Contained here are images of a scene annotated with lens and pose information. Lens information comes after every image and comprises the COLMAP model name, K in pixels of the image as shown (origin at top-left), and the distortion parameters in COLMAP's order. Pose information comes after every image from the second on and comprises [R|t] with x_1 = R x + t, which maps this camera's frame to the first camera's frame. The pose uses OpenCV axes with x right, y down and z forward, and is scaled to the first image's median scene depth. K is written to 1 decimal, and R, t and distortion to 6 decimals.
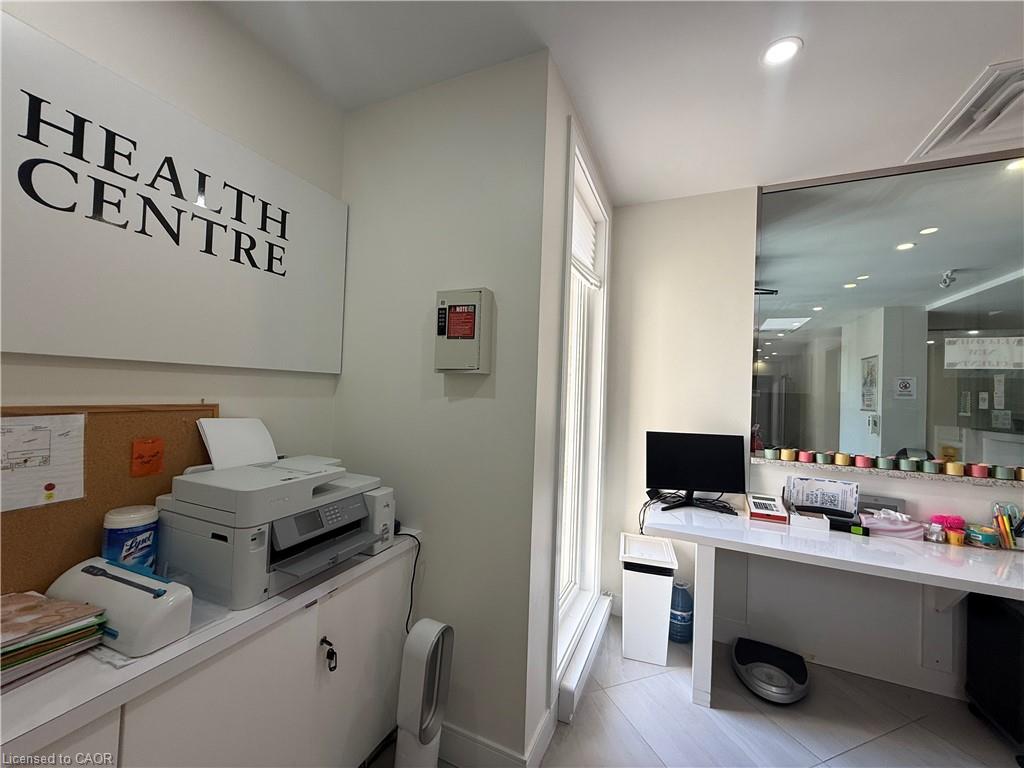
lens RADIAL K [[408.1, 0, 511.7], [0, 408.1, 382.9], [0, 0, 1]] dist [0.002538, -0.000845]
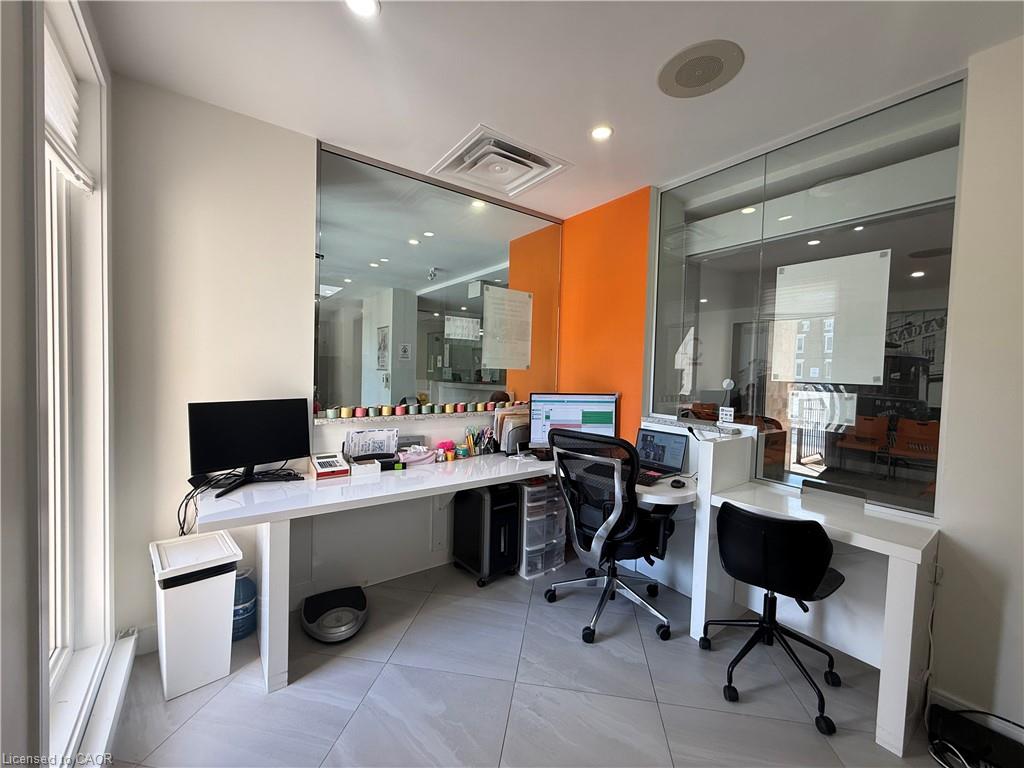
lens RADIAL K [[408.1, 0, 509.3], [0, 408.1, 382.7], [0, 0, 1]] dist [0.002538, -0.000845]
pose [[0.494360, -0.051184, 0.867749, -0.041327], [-0.026397, 0.996921, 0.073842, 0.007934], [-0.868856, -0.059411, 0.491487, 0.108711]]
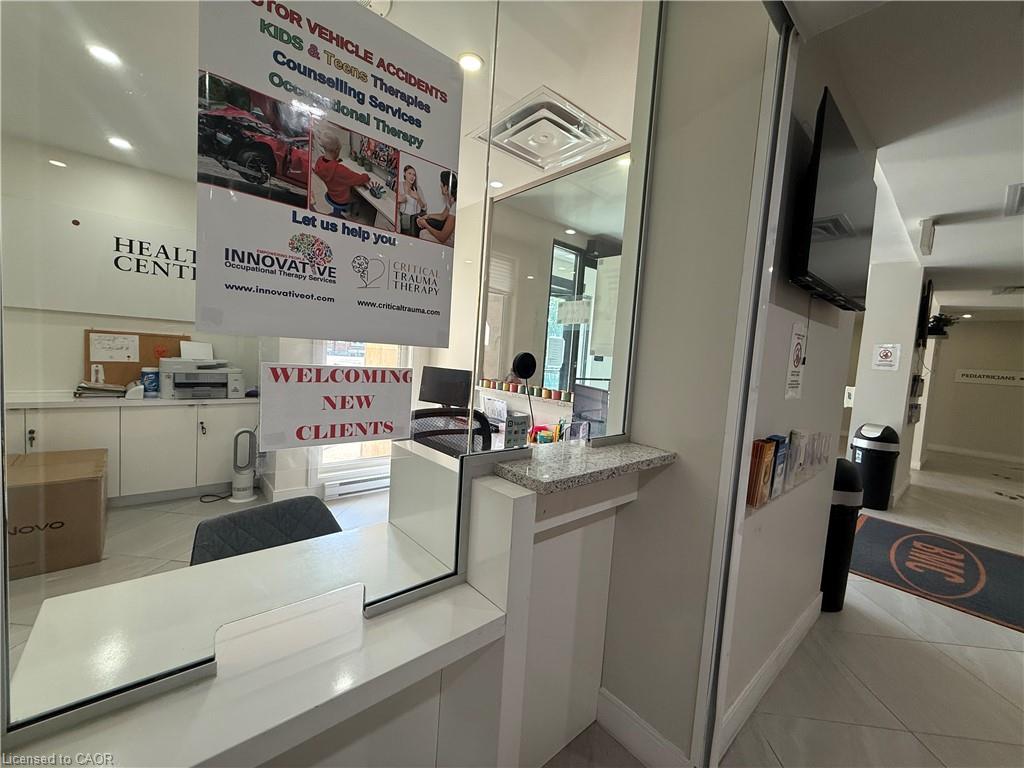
lens RADIAL K [[408.1, 0, 511.2], [0, 408.1, 382.7], [0, 0, 1]] dist [0.002538, -0.000845]
pose [[0.906757, 0.056471, -0.417856, 1.418611], [-0.029009, 0.996998, 0.071788, 0.064429], [0.420655, -0.052973, 0.905673, -0.322160]]
